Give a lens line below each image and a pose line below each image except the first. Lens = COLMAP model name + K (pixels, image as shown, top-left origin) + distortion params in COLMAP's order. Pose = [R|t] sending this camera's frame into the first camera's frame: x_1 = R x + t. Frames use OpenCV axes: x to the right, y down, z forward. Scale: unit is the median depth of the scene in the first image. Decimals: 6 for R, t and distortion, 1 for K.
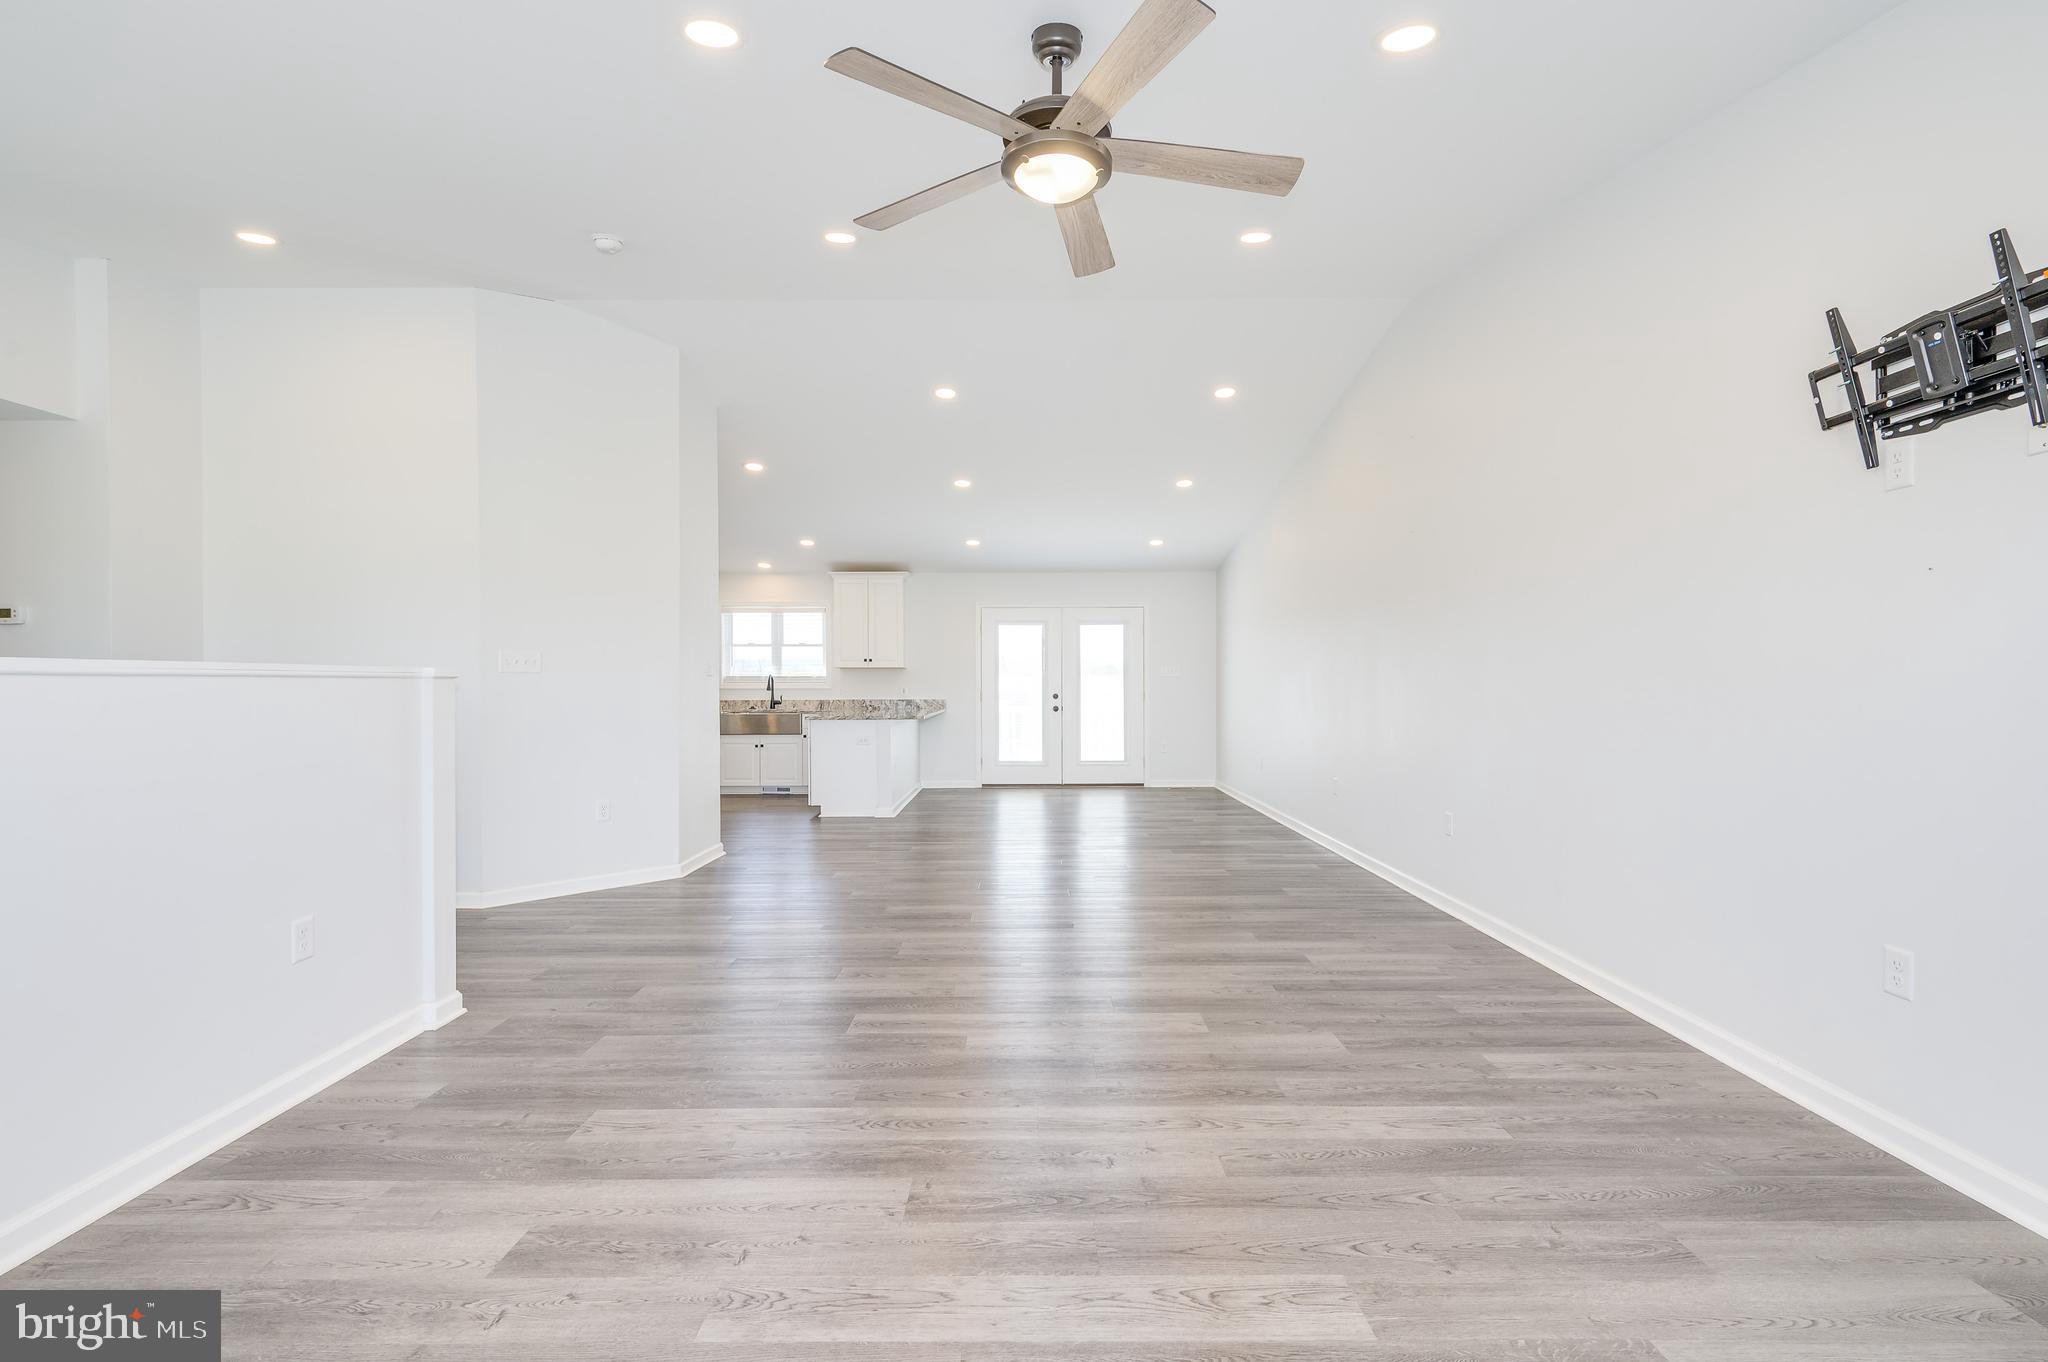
lens RADIAL K [[913.3, 0, 1056.3], [0, 913.3, 690.2], [0, 0, 1]] dist [0.004193, -0.003070]
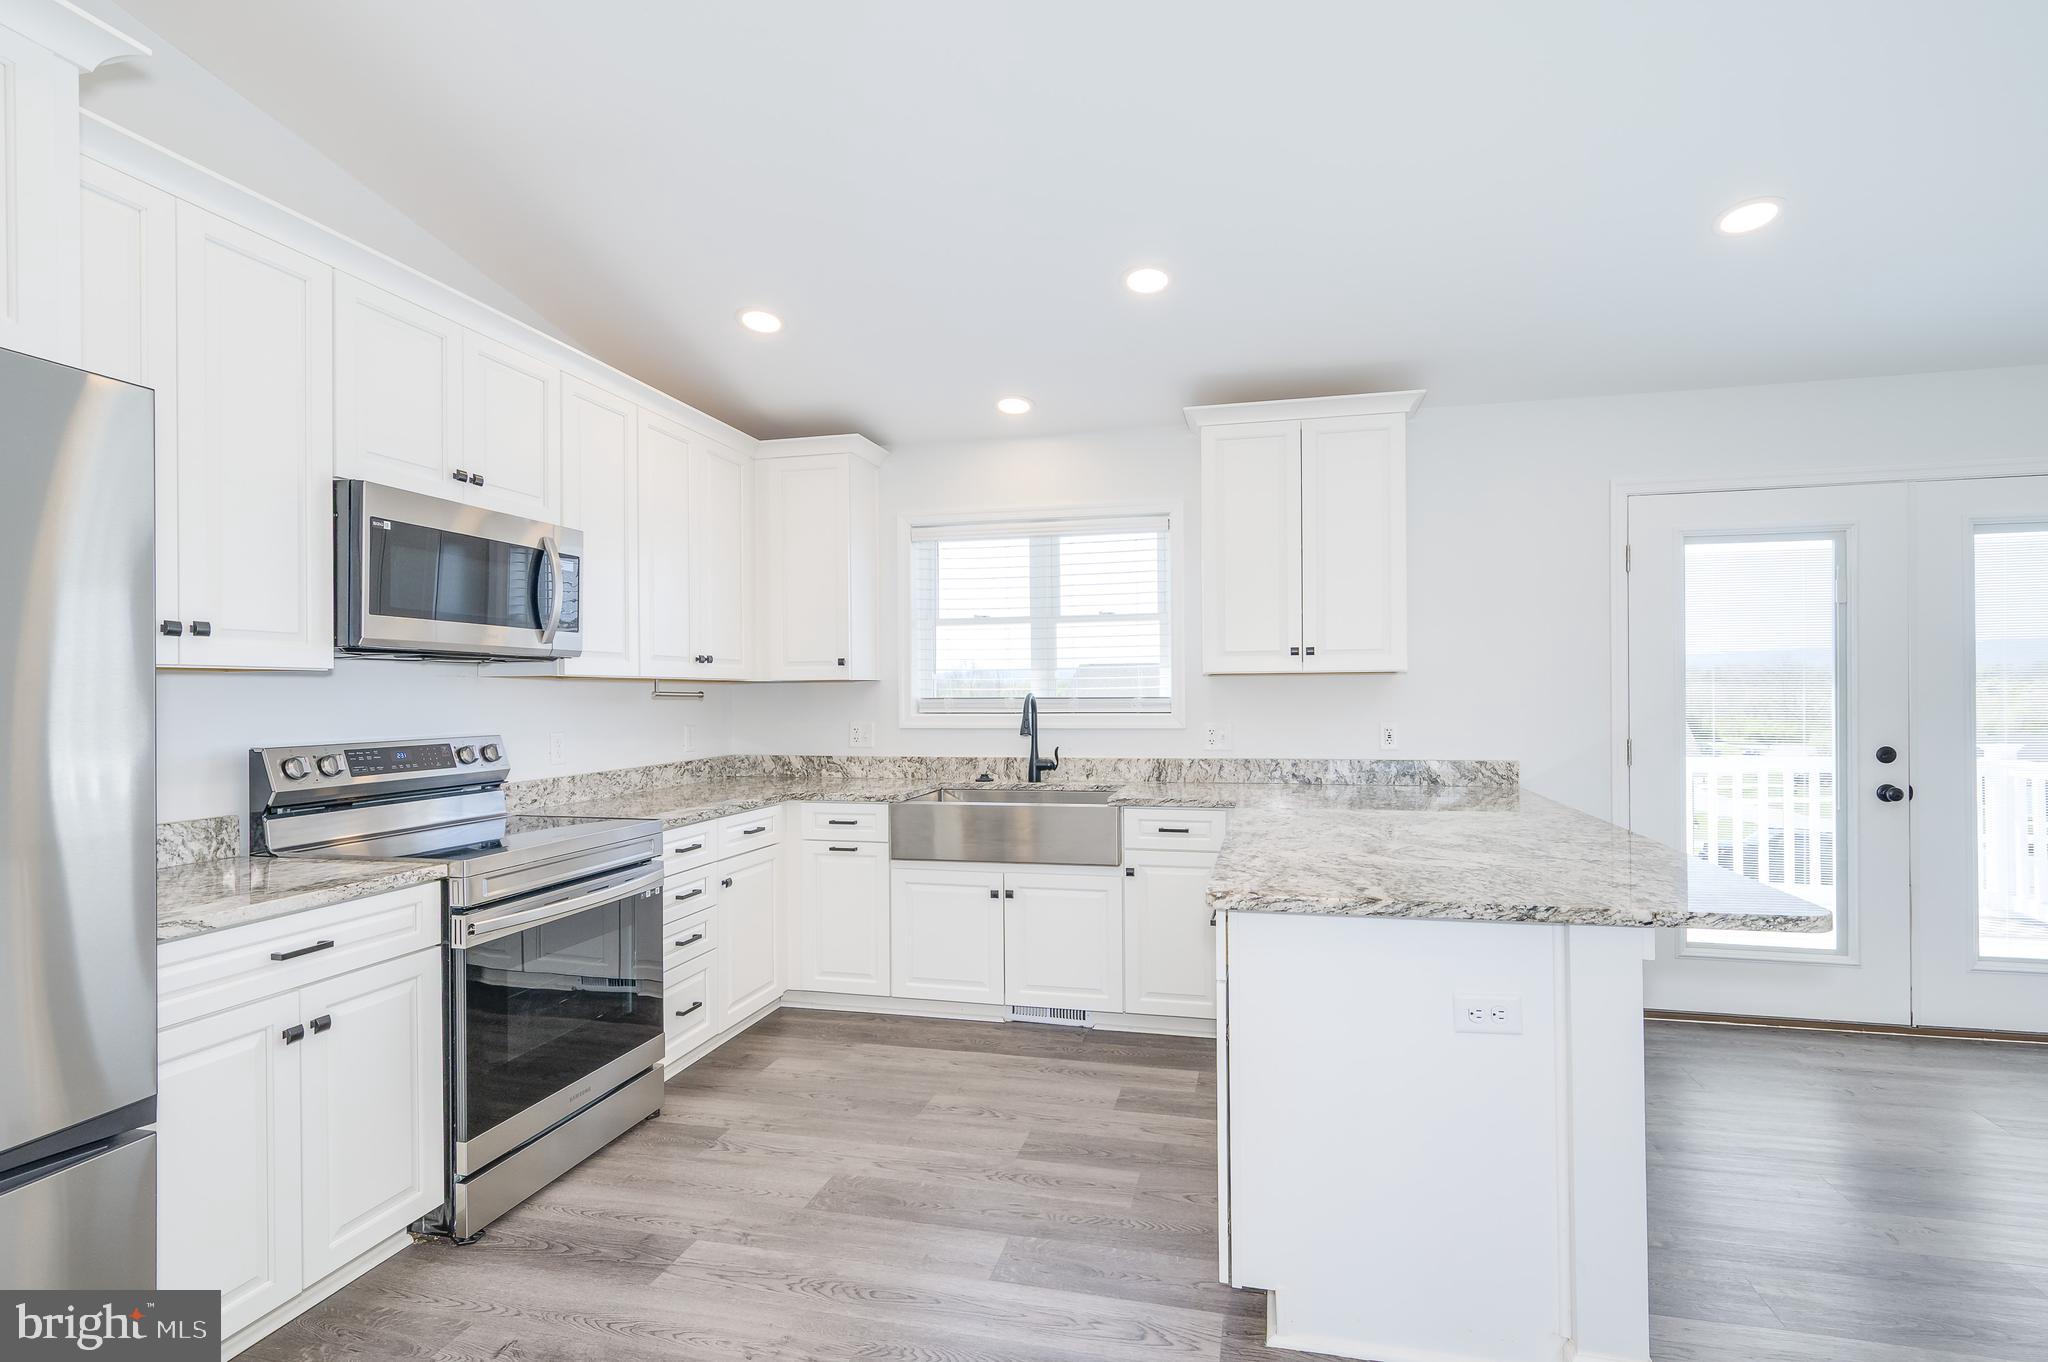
lens RADIAL K [[913.3, 0, 1019.3], [0, 913.3, 675.9], [0, 0, 1]] dist [0.004193, -0.003070]
pose [[0.961499, -0.011778, -0.274557, -0.507346], [0.004297, 0.999603, -0.027834, -0.032280], [0.274776, 0.025582, 0.961168, 1.508389]]
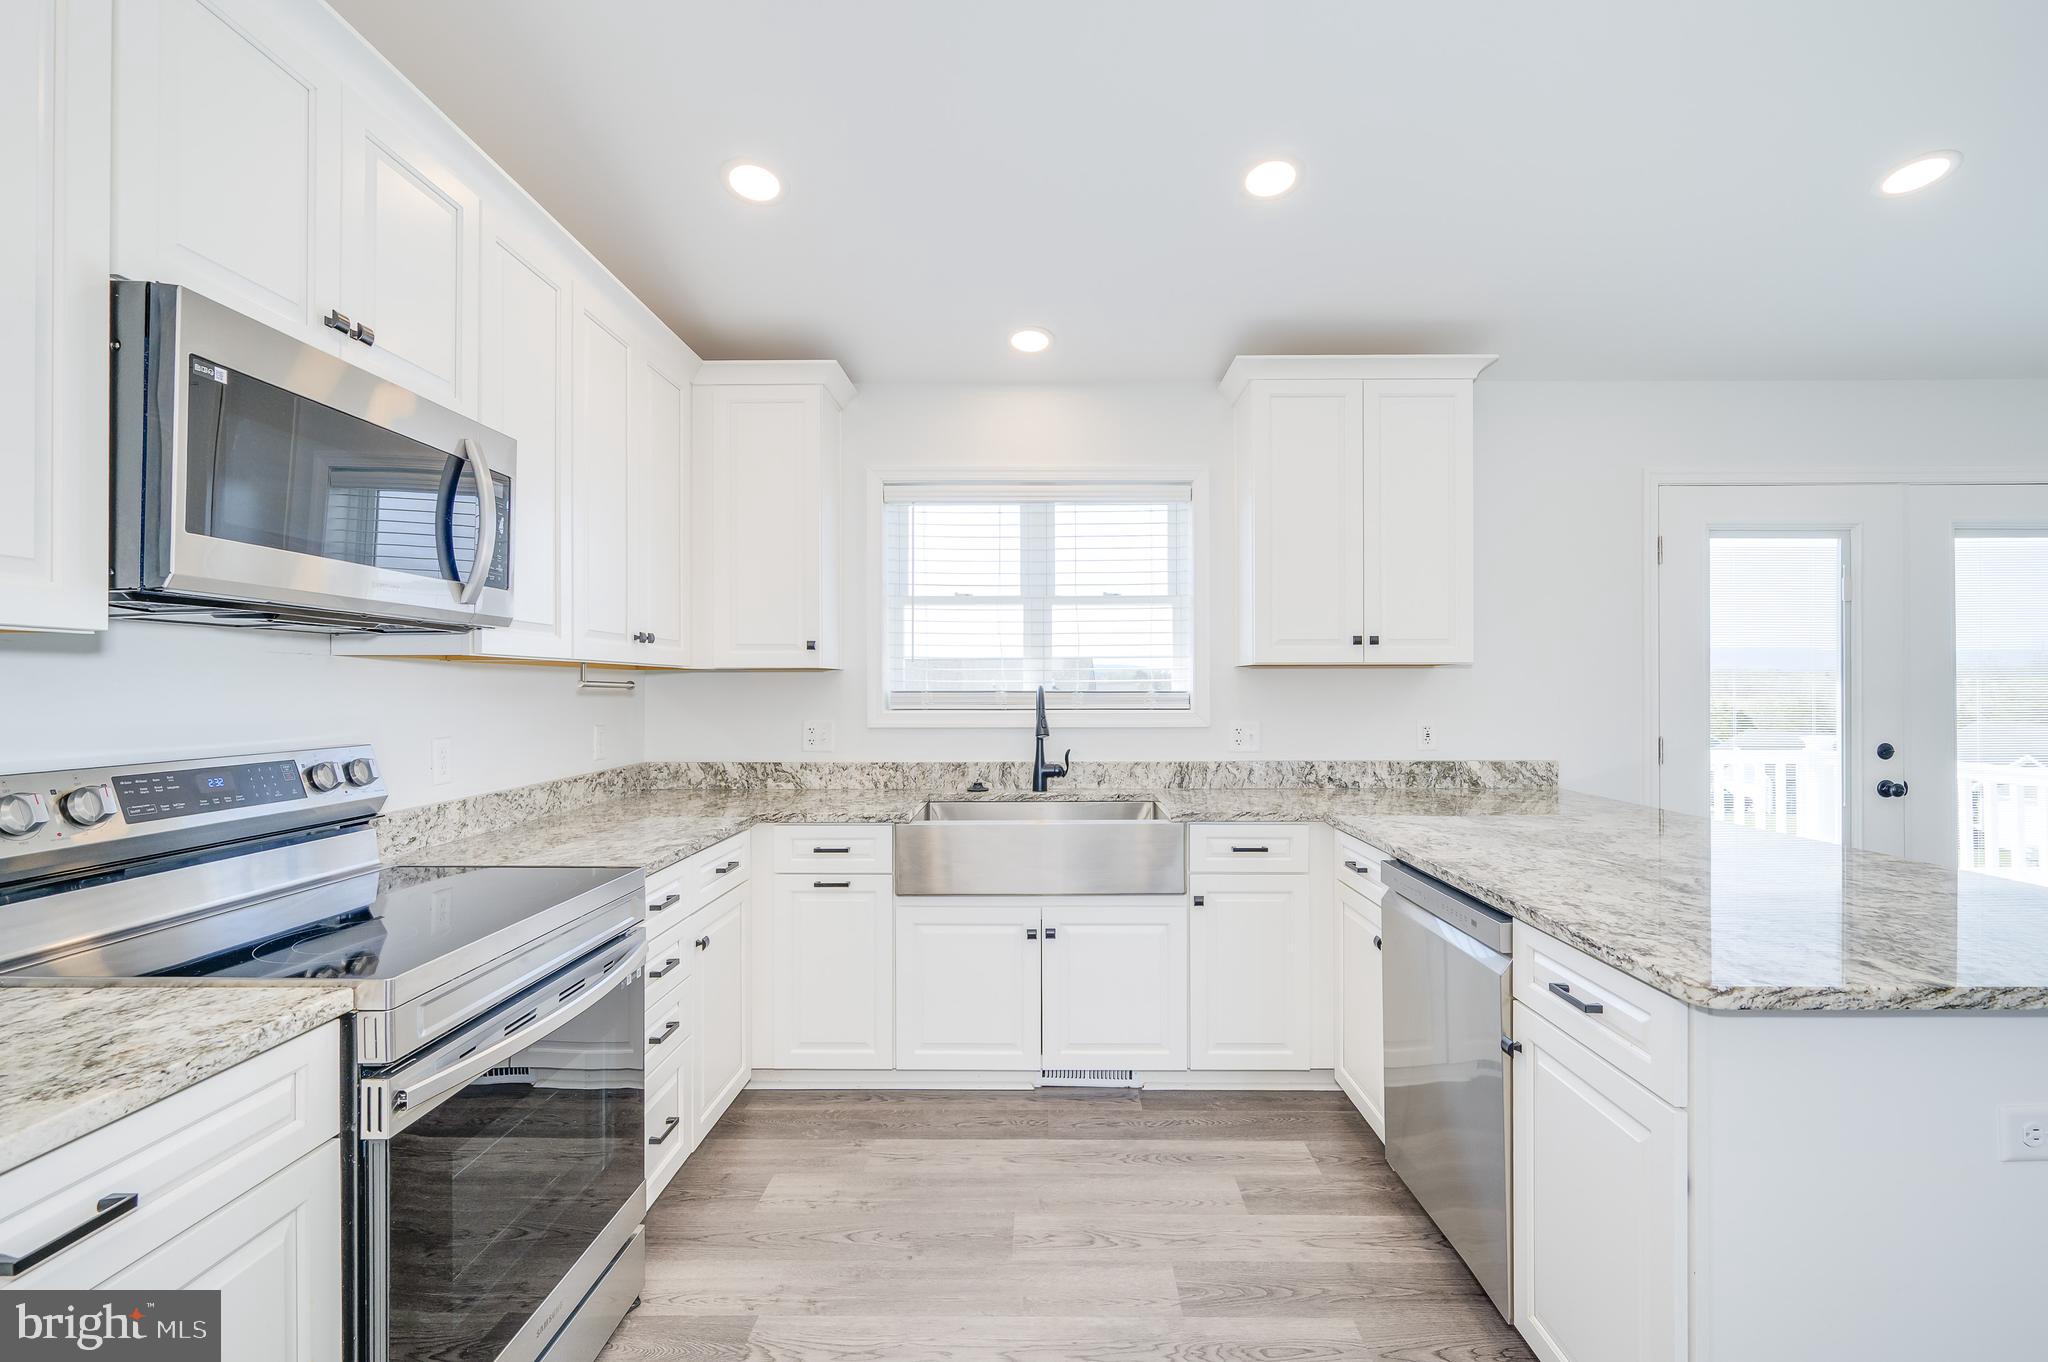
lens RADIAL K [[913.3, 0, 1048.9], [0, 913.3, 668.9], [0, 0, 1]] dist [0.004193, -0.003070]
pose [[0.997652, -0.002627, -0.068430, -0.686606], [0.000661, 0.999587, -0.028739, -0.032731], [0.068477, 0.028626, 0.997242, 1.622092]]
